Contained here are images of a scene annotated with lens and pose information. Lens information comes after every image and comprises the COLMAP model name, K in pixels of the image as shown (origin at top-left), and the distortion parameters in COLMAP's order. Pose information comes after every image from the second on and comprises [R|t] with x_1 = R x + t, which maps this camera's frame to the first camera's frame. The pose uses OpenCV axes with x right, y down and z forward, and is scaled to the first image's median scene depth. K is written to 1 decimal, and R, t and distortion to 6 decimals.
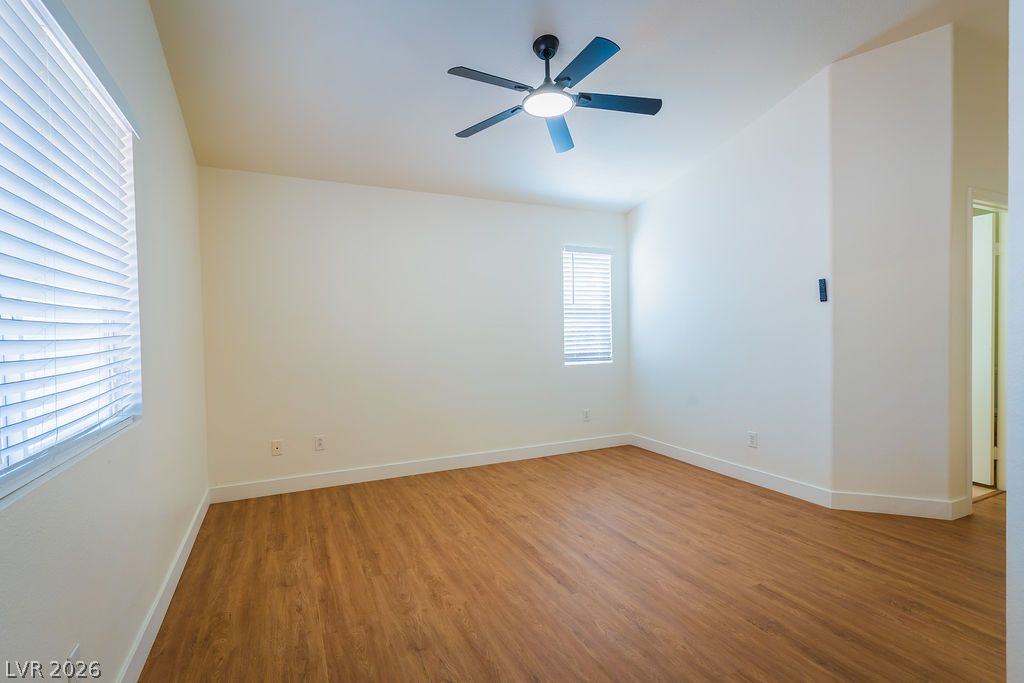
lens RADIAL K [[485.2, 0, 511.7], [0, 485.2, 342.4], [0, 0, 1]] dist [0.003544, 0.000020]
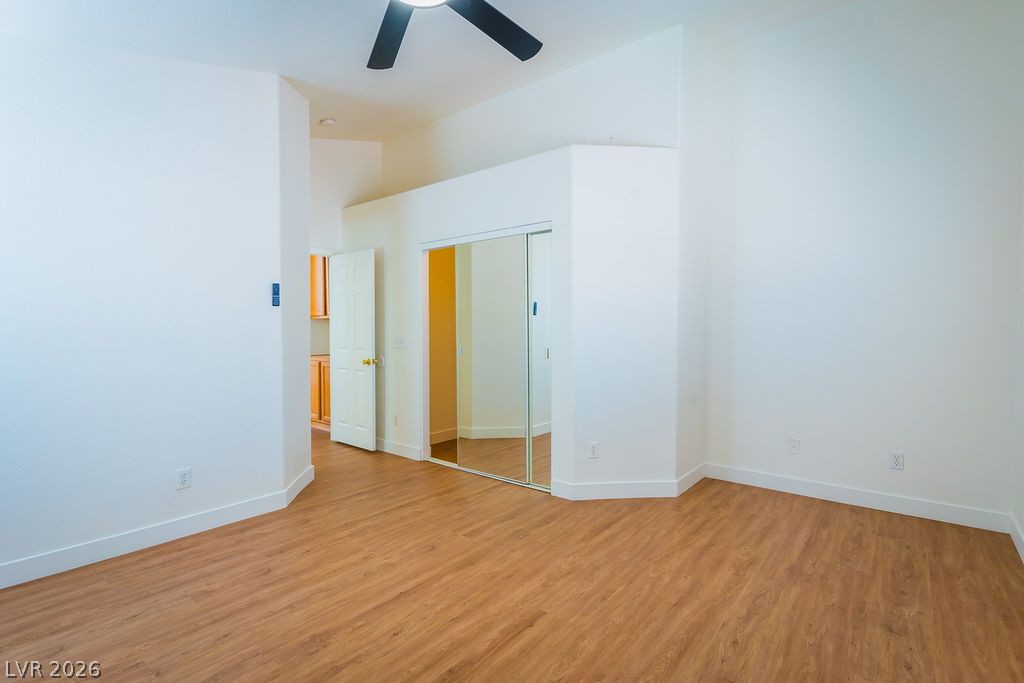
lens RADIAL K [[485.2, 0, 511.7], [0, 485.2, 342.4], [0, 0, 1]] dist [0.003544, 0.000020]
pose [[-0.432960, -0.007503, 0.901382, -0.561725], [0.027987, 0.999371, 0.021762, -0.019162], [-0.900978, 0.034649, -0.432478, 1.188205]]
